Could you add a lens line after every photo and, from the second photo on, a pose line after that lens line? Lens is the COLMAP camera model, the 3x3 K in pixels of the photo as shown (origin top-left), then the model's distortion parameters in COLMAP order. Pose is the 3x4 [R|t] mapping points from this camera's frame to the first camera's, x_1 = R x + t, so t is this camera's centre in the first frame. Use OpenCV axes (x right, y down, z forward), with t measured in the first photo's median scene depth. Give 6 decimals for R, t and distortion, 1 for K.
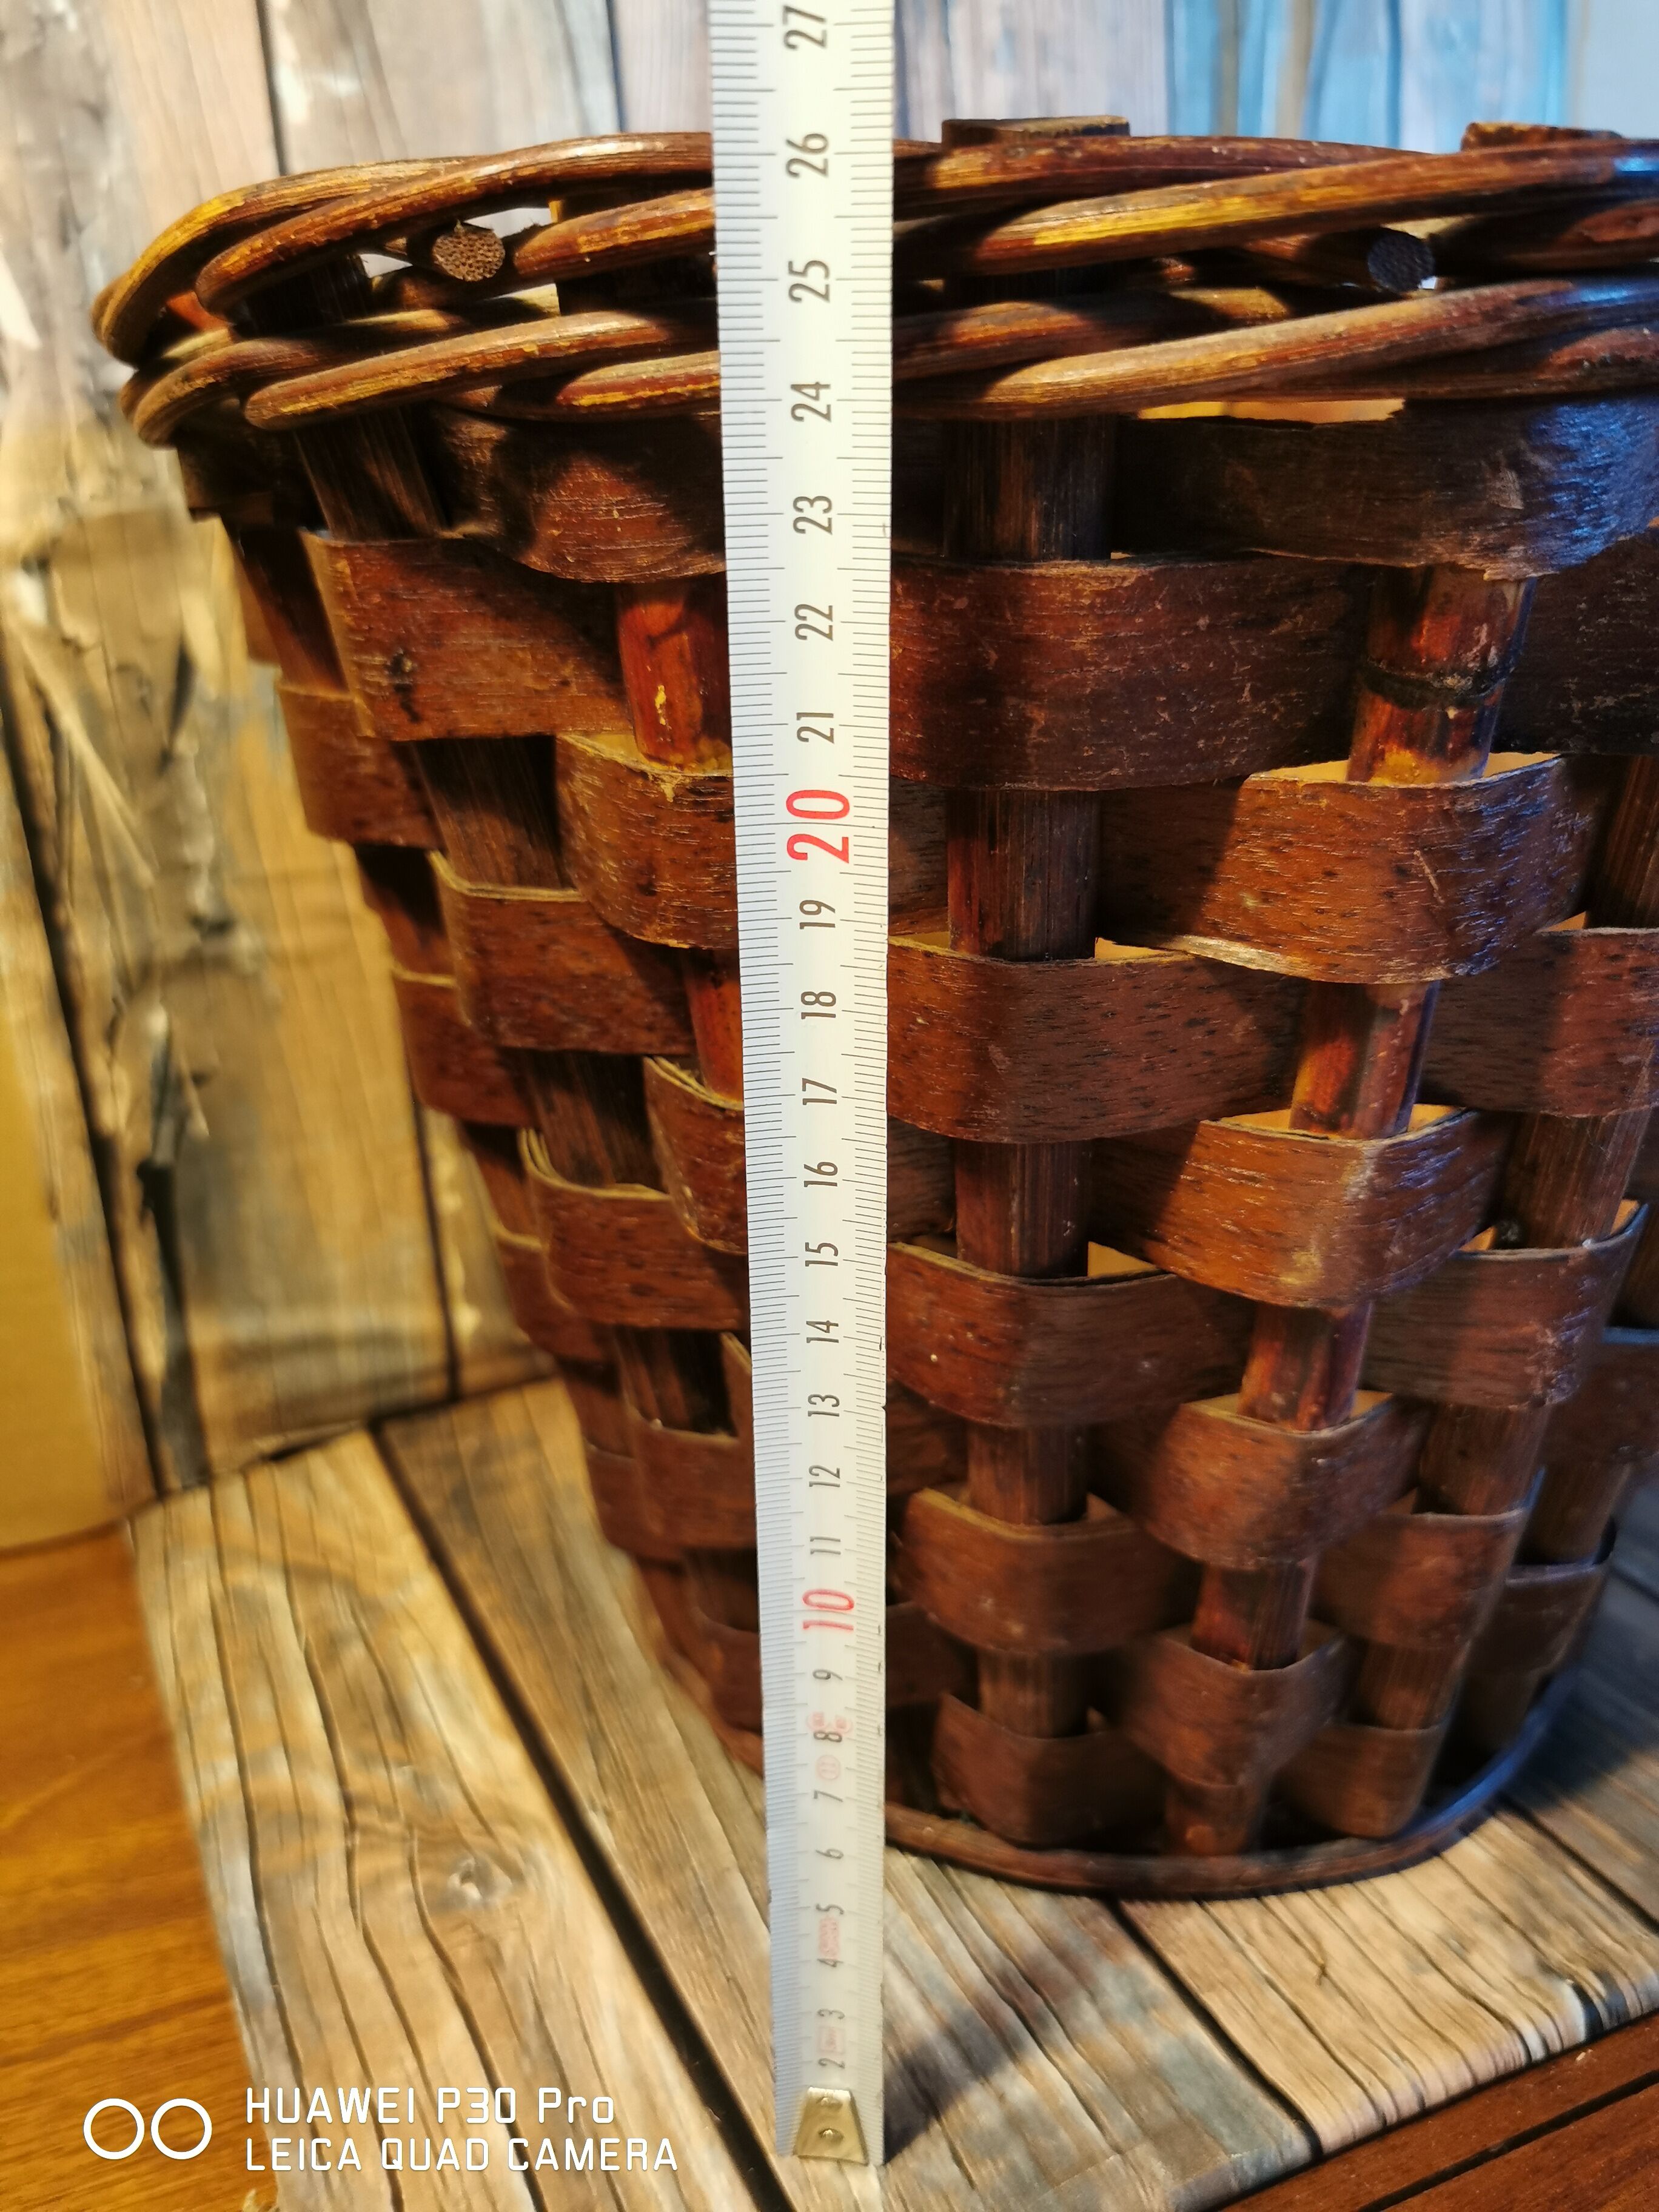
lens RADIAL K [[1948.9, 0, 829.2], [0, 1948.9, 1092.5], [0, 0, 1]] dist [-0.034160, -0.020392]
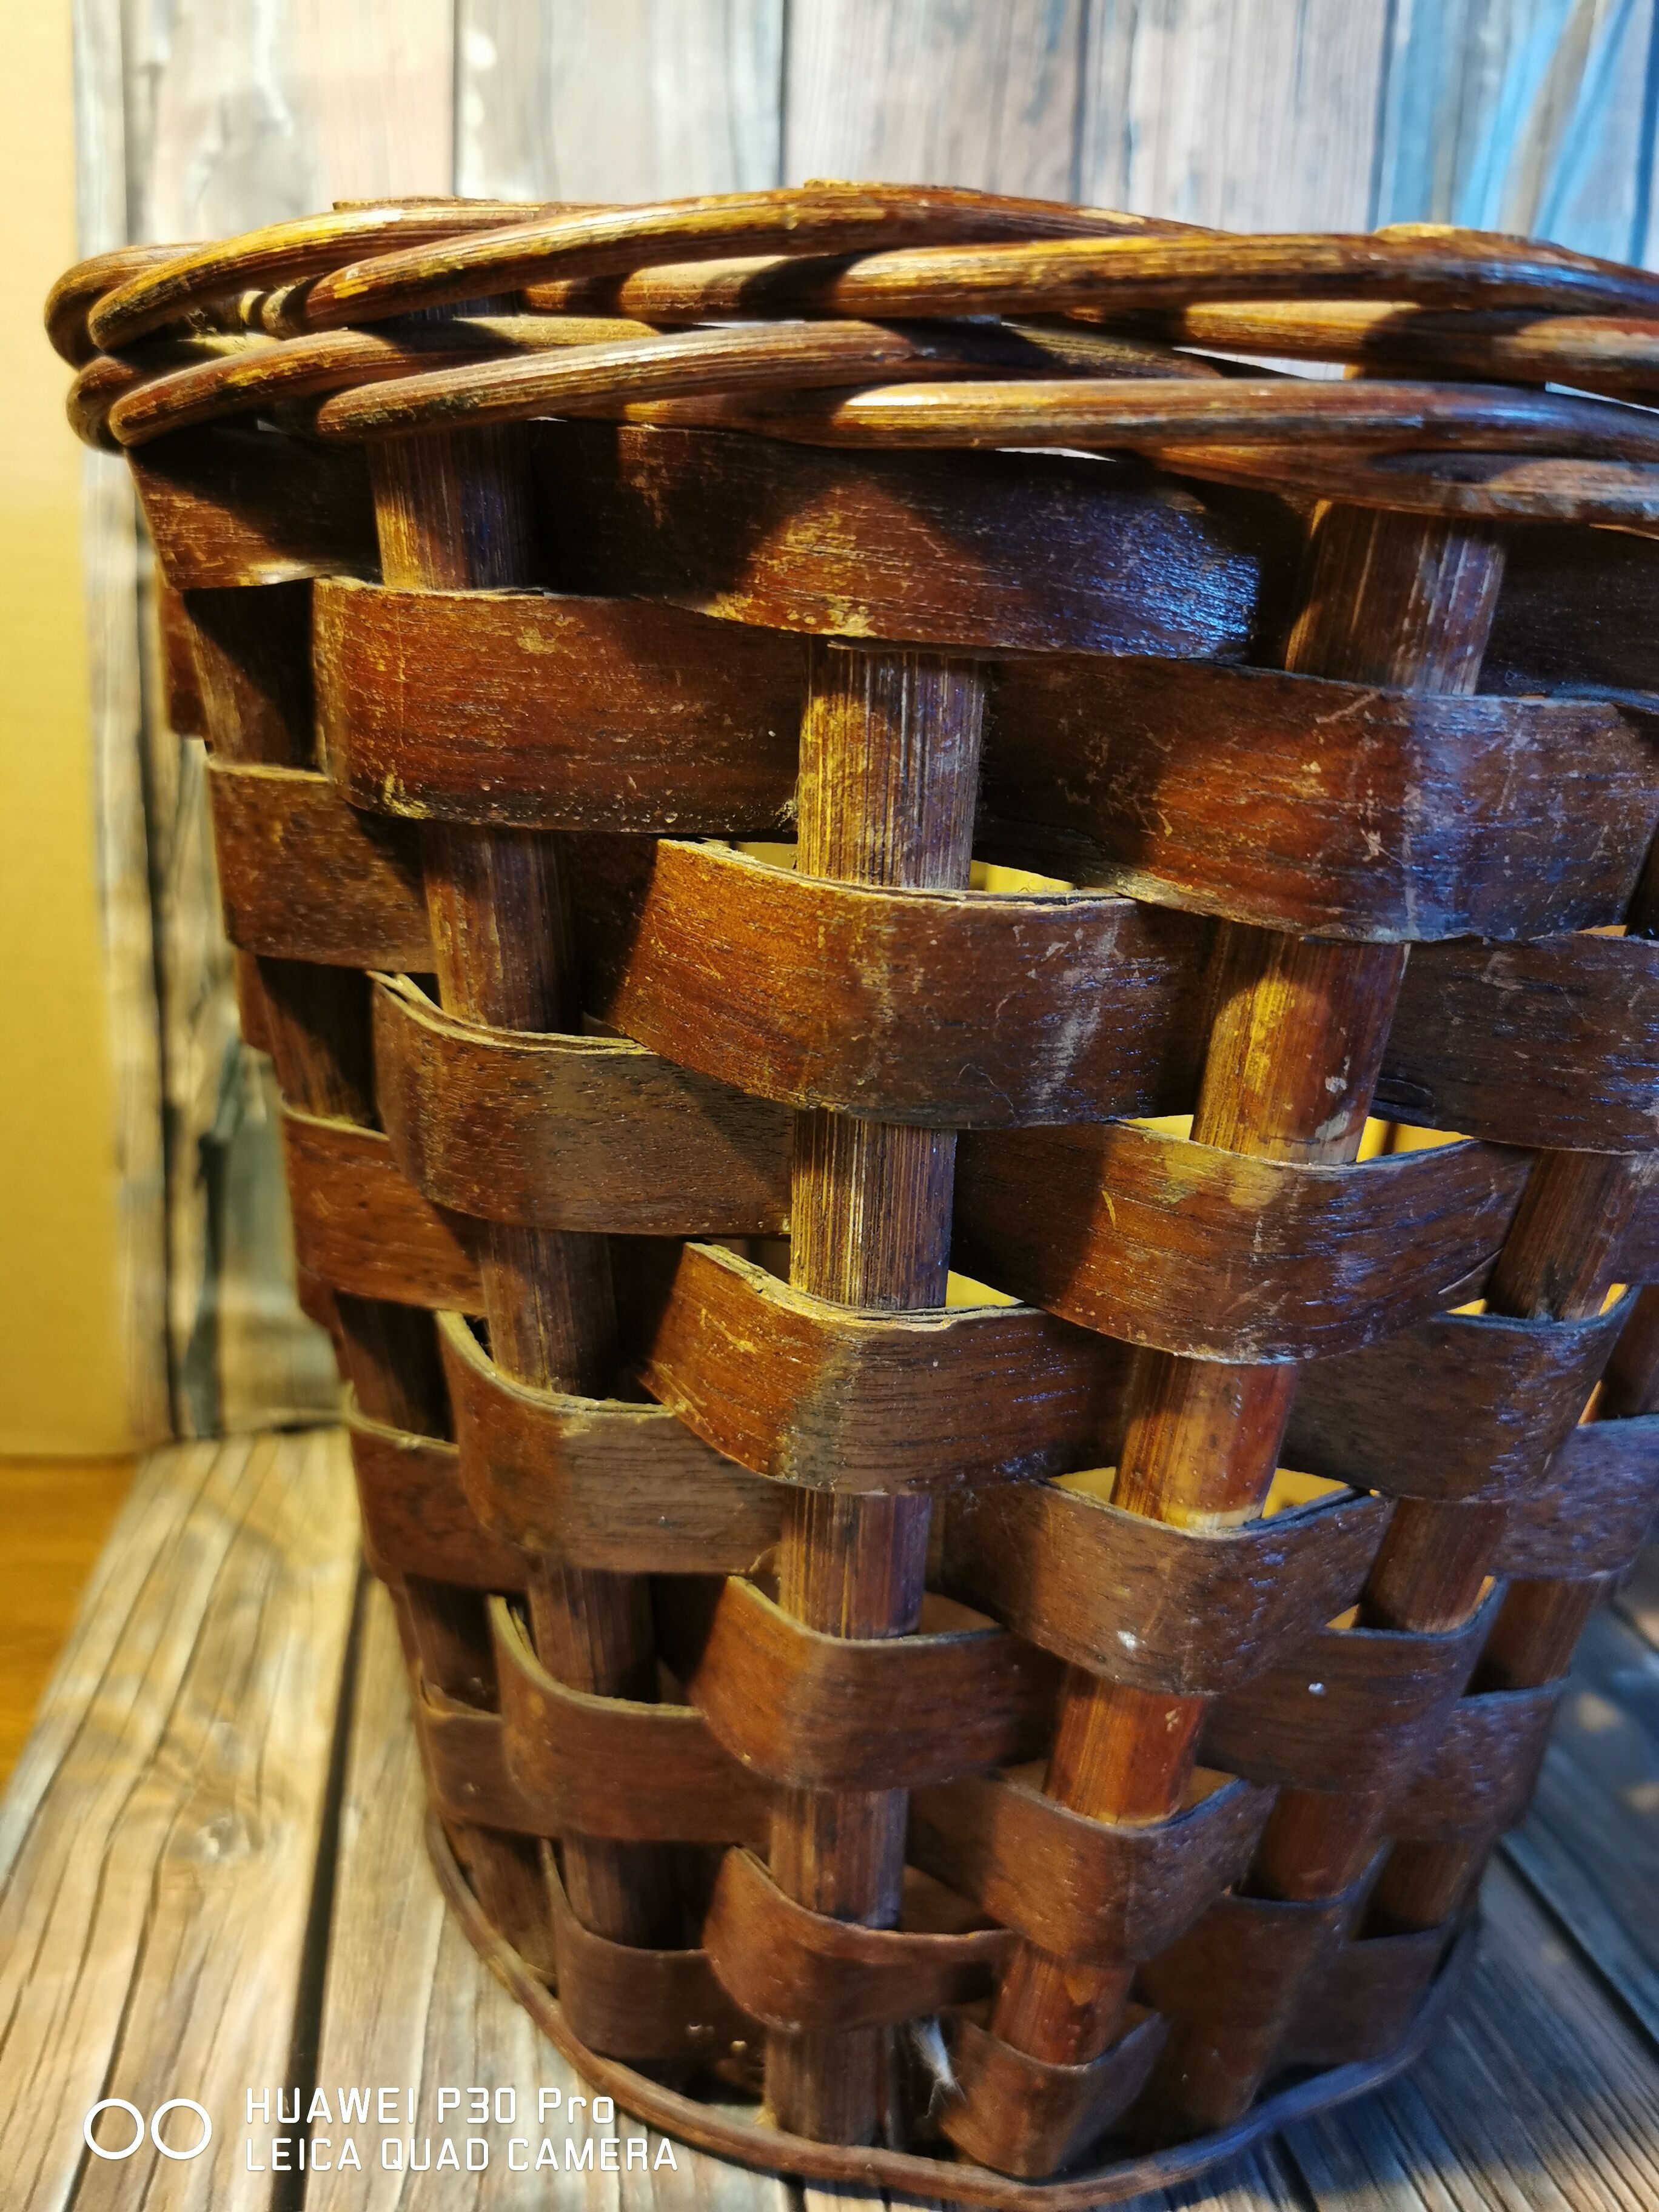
lens RADIAL K [[1948.9, 0, 831.0], [0, 1948.9, 1095.2], [0, 0, 1]] dist [-0.034160, -0.020392]
pose [[0.949845, 0.167566, -0.264039, 0.281669], [-0.182985, 0.982502, -0.034741, -0.013628], [0.253597, 0.081313, 0.963886, 0.026338]]
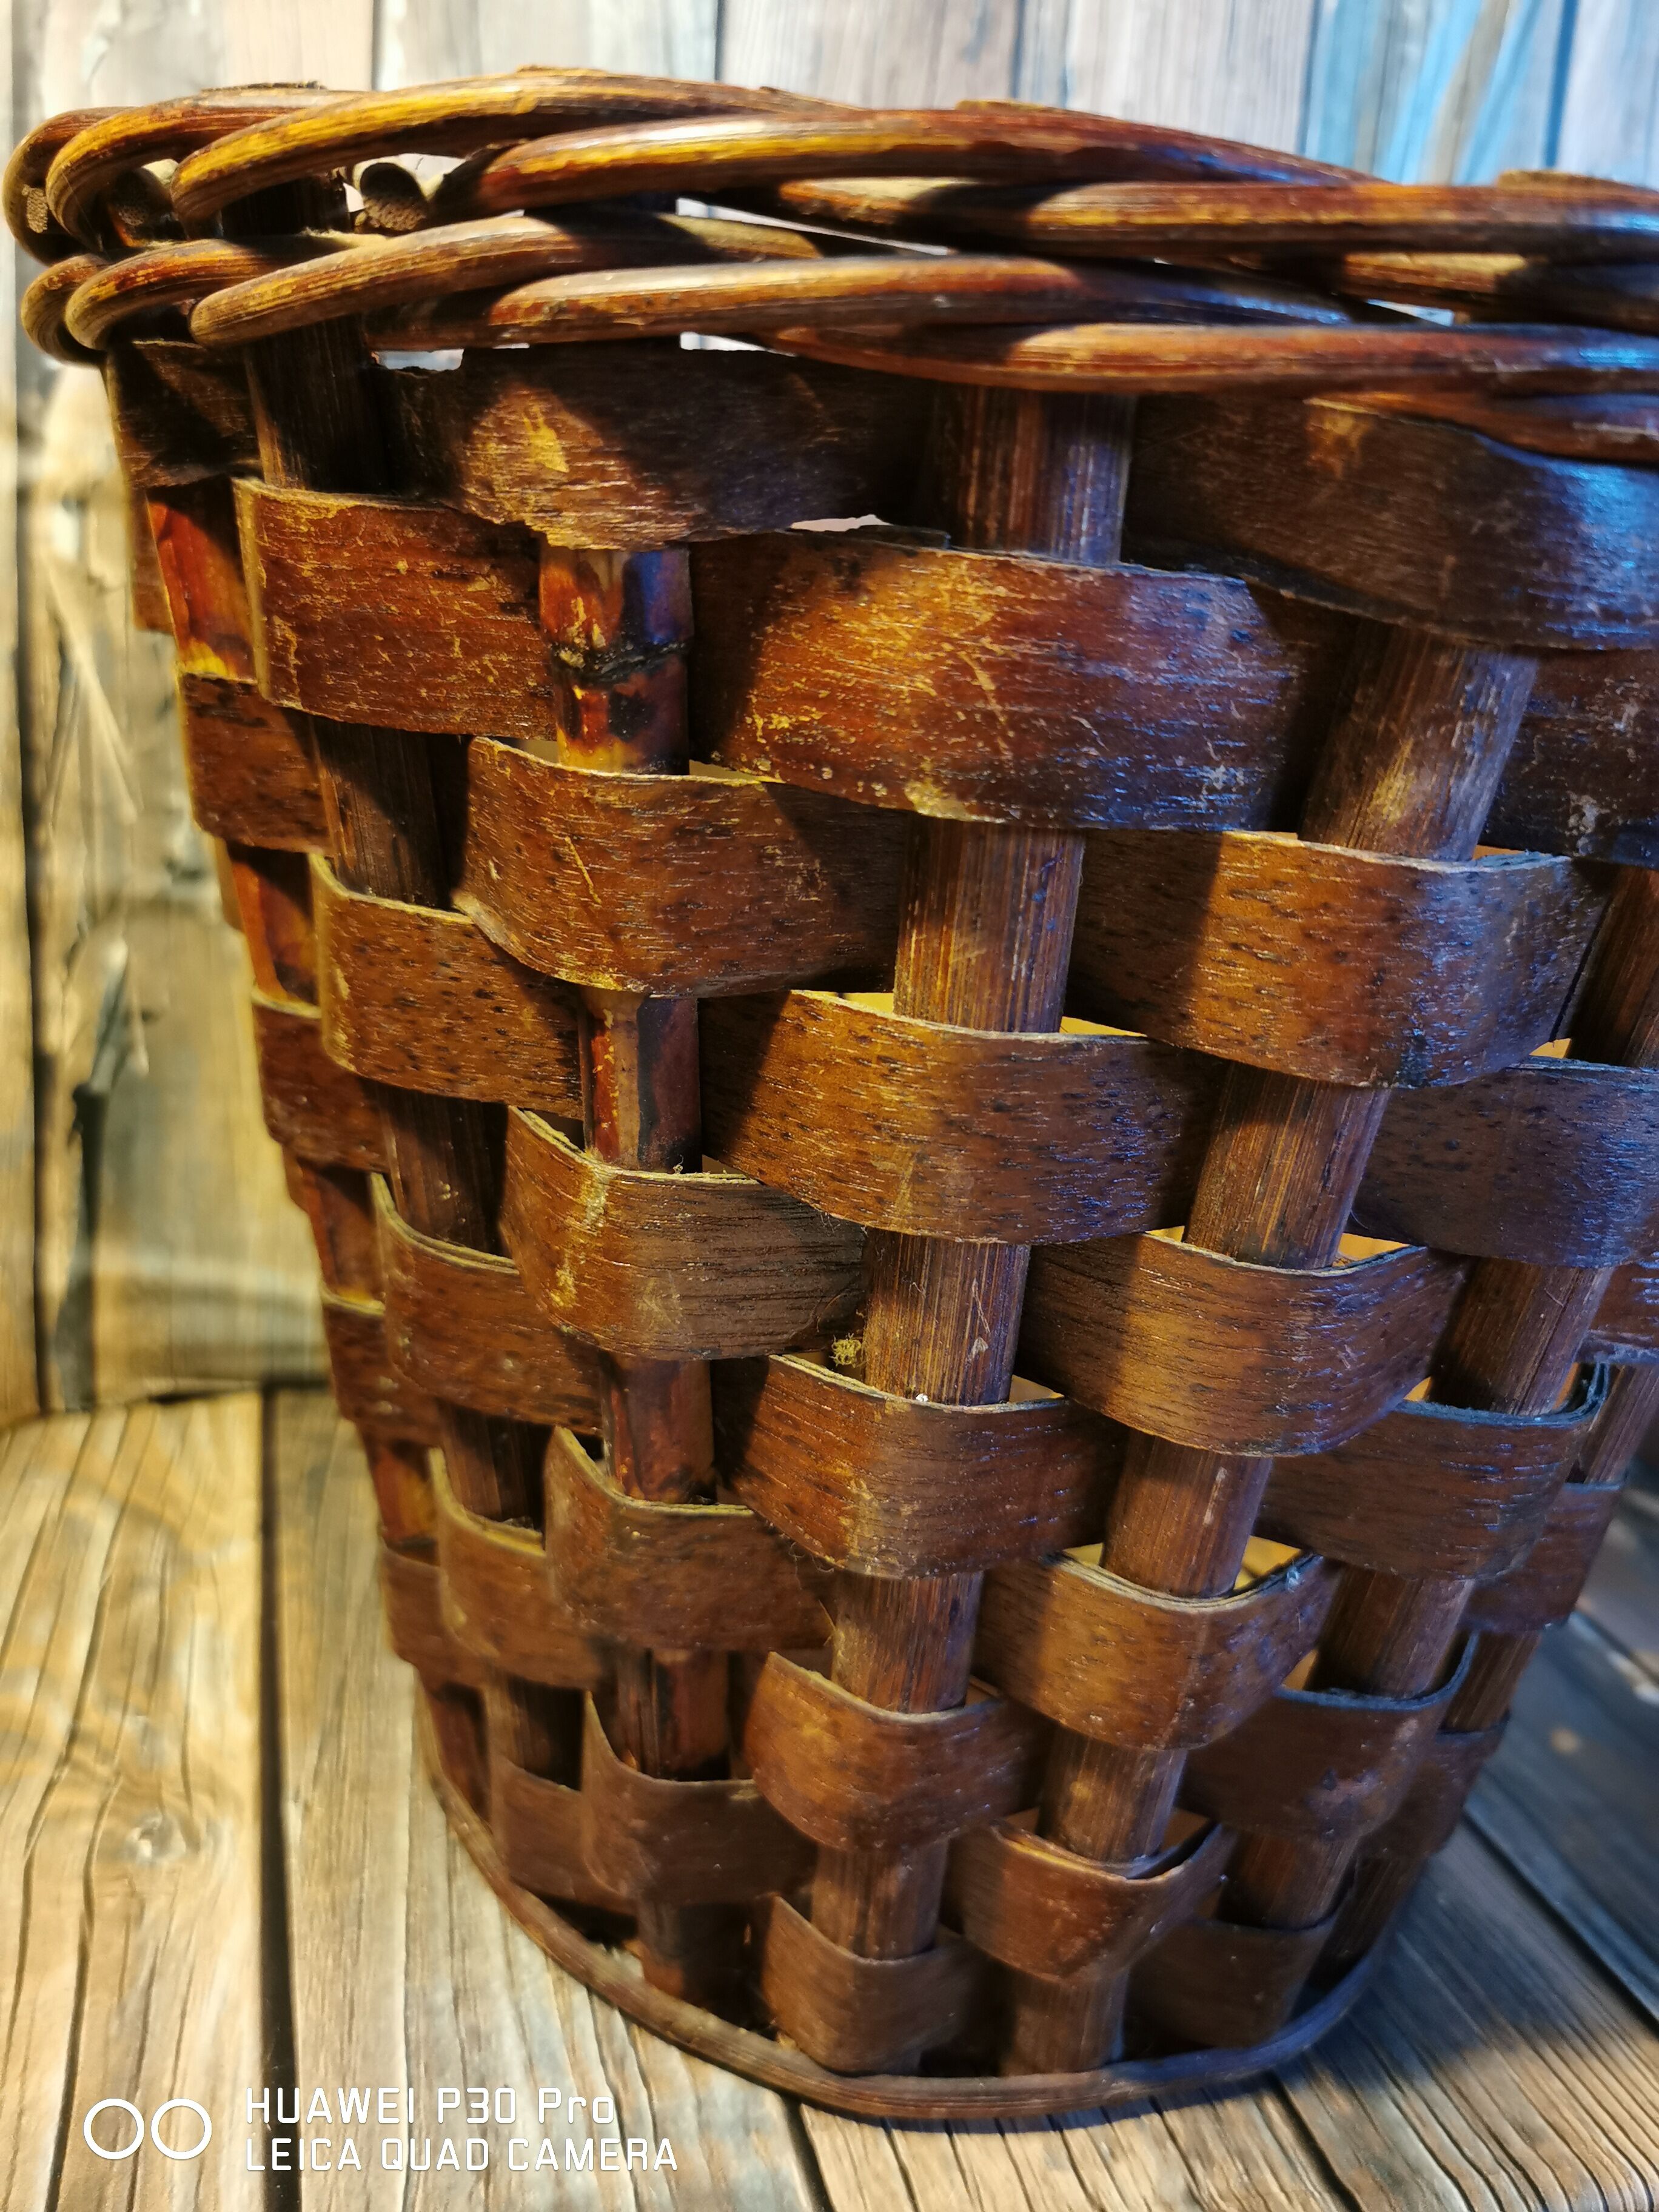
lens RADIAL K [[1948.9, 0, 853.2], [0, 1948.9, 1085.6], [0, 0, 1]] dist [-0.034160, -0.020392]
pose [[0.975930, 0.179159, -0.124345, 0.180151], [-0.185417, 0.981820, -0.040631, 0.001222], [0.114805, 0.062709, 0.991407, 0.029982]]
